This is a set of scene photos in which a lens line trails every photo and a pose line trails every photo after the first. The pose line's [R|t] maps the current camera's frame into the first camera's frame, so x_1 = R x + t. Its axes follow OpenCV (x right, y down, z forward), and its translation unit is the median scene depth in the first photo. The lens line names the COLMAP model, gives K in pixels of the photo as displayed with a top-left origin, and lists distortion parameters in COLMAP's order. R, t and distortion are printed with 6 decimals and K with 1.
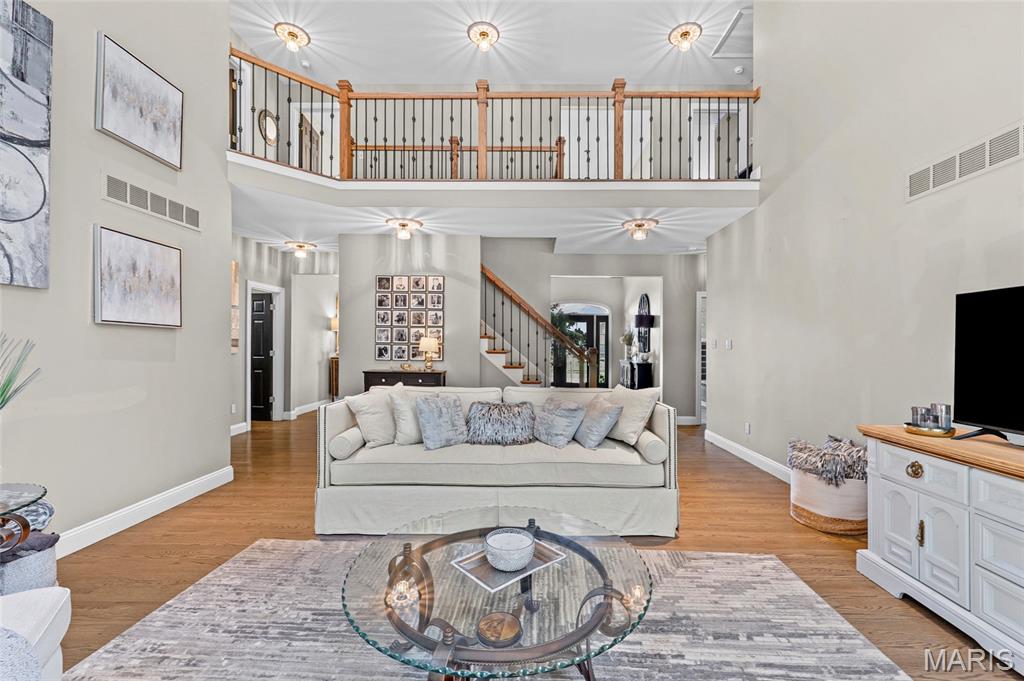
lens RADIAL K [[417.6, 0, 516.0], [0, 417.6, 342.5], [0, 0, 1]] dist [0.000344, 0.000217]
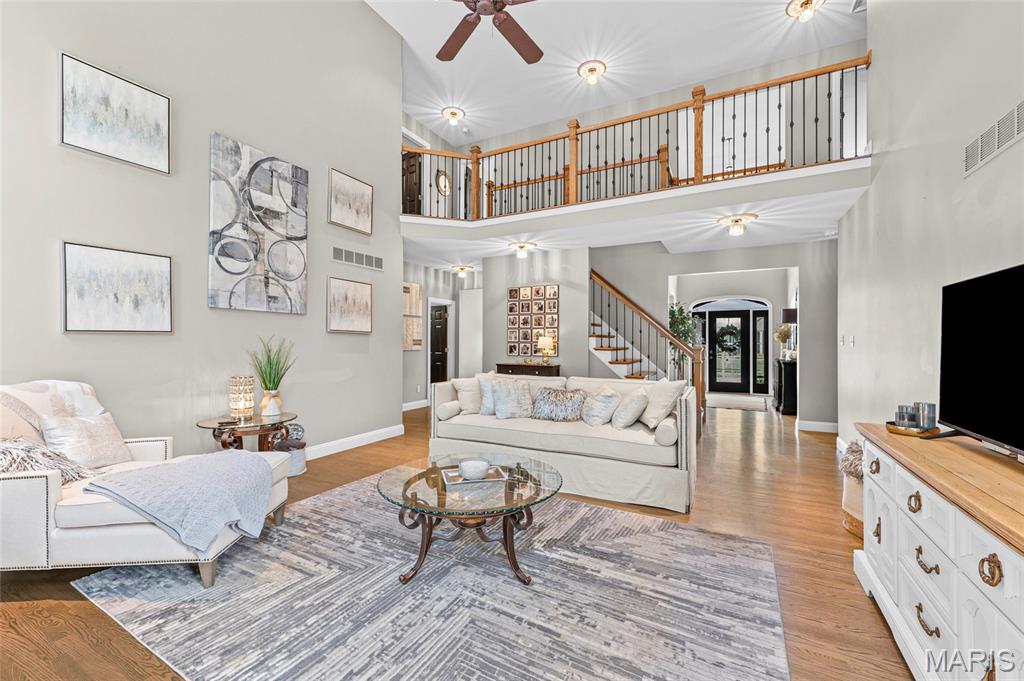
lens RADIAL K [[410.7, 0, 508.9], [0, 410.7, 337.2], [0, 0, 1]] dist [0.001856, 0.000058]
pose [[0.890659, -0.011125, -0.454537, 0.240048], [0.006942, 0.999917, -0.010869, 0.000871], [0.454620, 0.006525, 0.890662, -0.103855]]
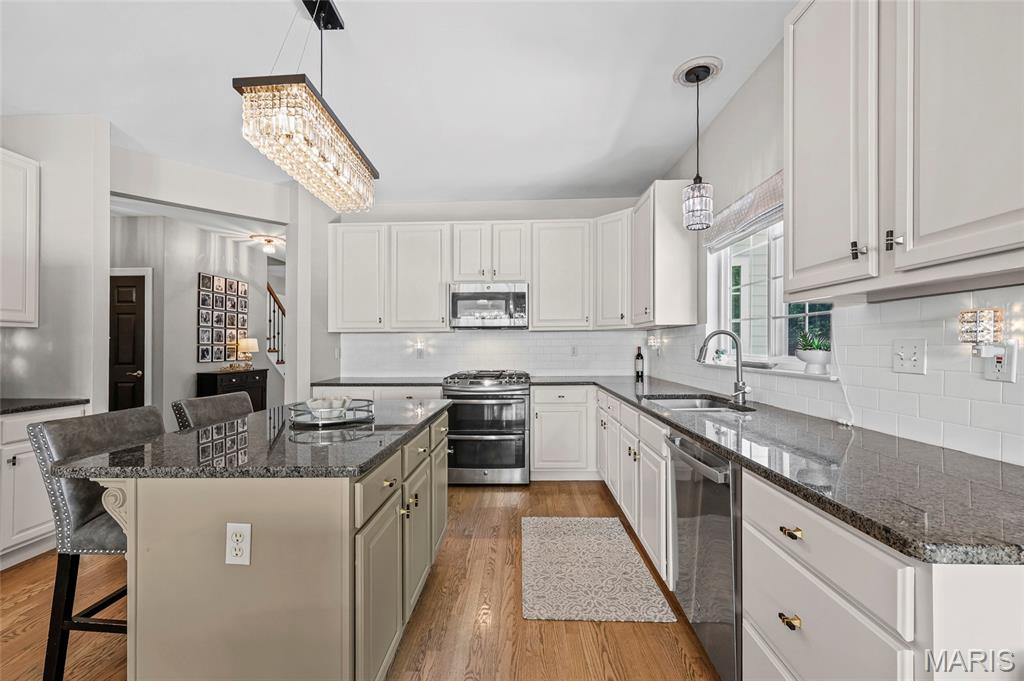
lens RADIAL K [[417.6, 0, 516.0], [0, 417.6, 342.5], [0, 0, 1]] dist [0.000344, 0.000217]
pose [[-0.004827, -0.000425, 0.999988, -1.339072], [0.001163, 0.999999, 0.000430, -0.001938], [-0.999988, 0.001165, -0.004826, 0.306720]]
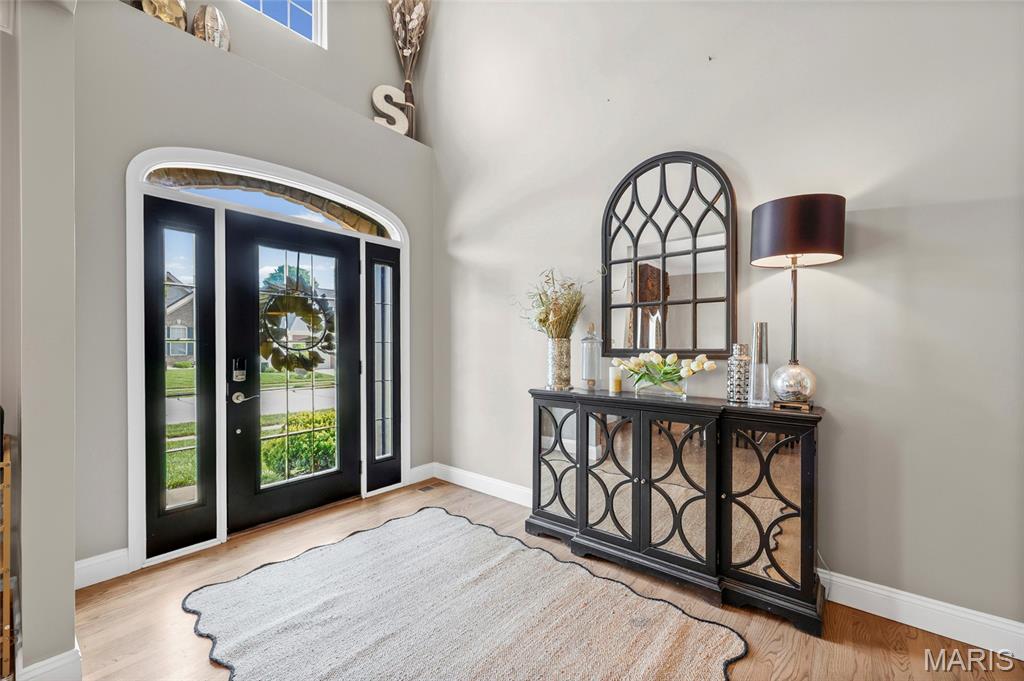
lens RADIAL K [[417.6, 0, 516.0], [0, 417.6, 342.5], [0, 0, 1]] dist [0.000344, 0.000217]
pose [[0.603306, -0.009292, 0.797455, 0.027499], [0.005212, 0.999957, 0.007709, 0.013918], [-0.797492, -0.000495, 0.603329, 1.400330]]
